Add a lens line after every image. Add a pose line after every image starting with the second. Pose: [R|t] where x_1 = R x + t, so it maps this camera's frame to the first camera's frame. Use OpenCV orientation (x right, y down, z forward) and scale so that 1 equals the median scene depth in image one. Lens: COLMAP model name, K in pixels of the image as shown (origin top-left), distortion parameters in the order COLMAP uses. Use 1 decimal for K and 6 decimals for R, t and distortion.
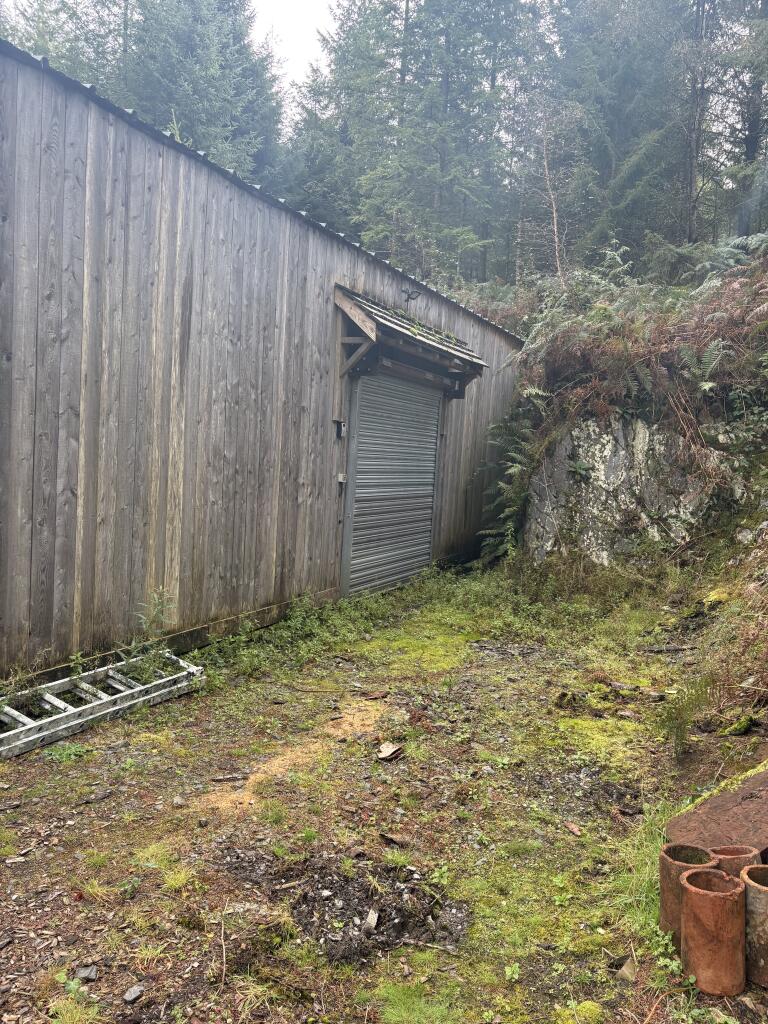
lens RADIAL K [[779.1, 0, 385.2], [0, 779.1, 513.2], [0, 0, 1]] dist [0.010057, -0.007859]
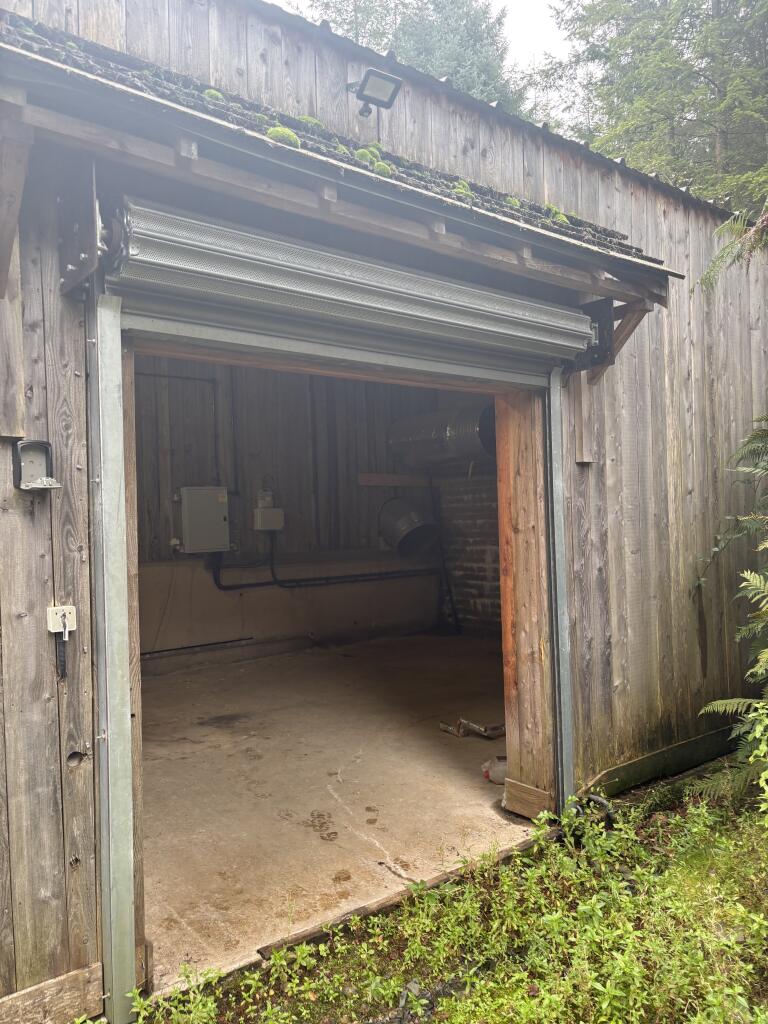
lens RADIAL K [[779.1, 0, 380.0], [0, 779.1, 512.9], [0, 0, 1]] dist [0.010057, -0.007859]
pose [[0.895207, -0.096124, -0.435160, 0.146496], [0.052514, 0.992411, -0.111184, -0.033113], [0.442546, 0.076681, 0.893461, 0.560145]]
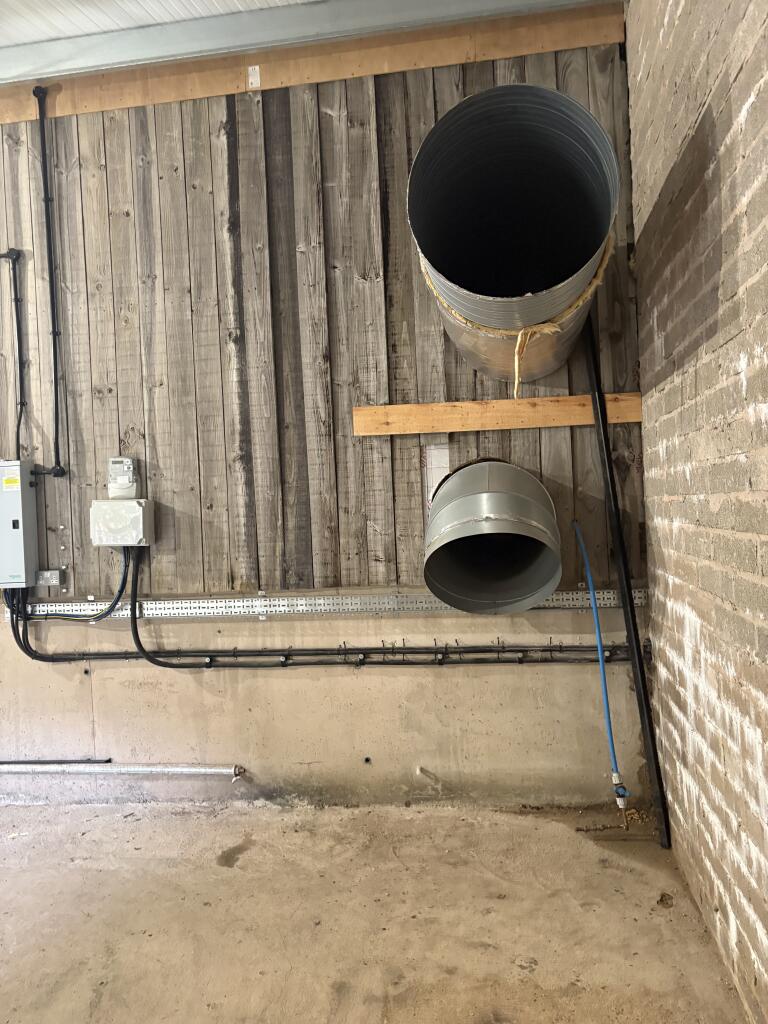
lens RADIAL K [[779.1, 0, 384.9], [0, 779.1, 510.3], [0, 0, 1]] dist [0.010057, -0.007859]
pose [[0.278902, -0.063689, -0.958205, 0.129520], [-0.012806, 0.997463, -0.070025, -0.057000], [0.960234, 0.031801, 0.277379, 0.794759]]
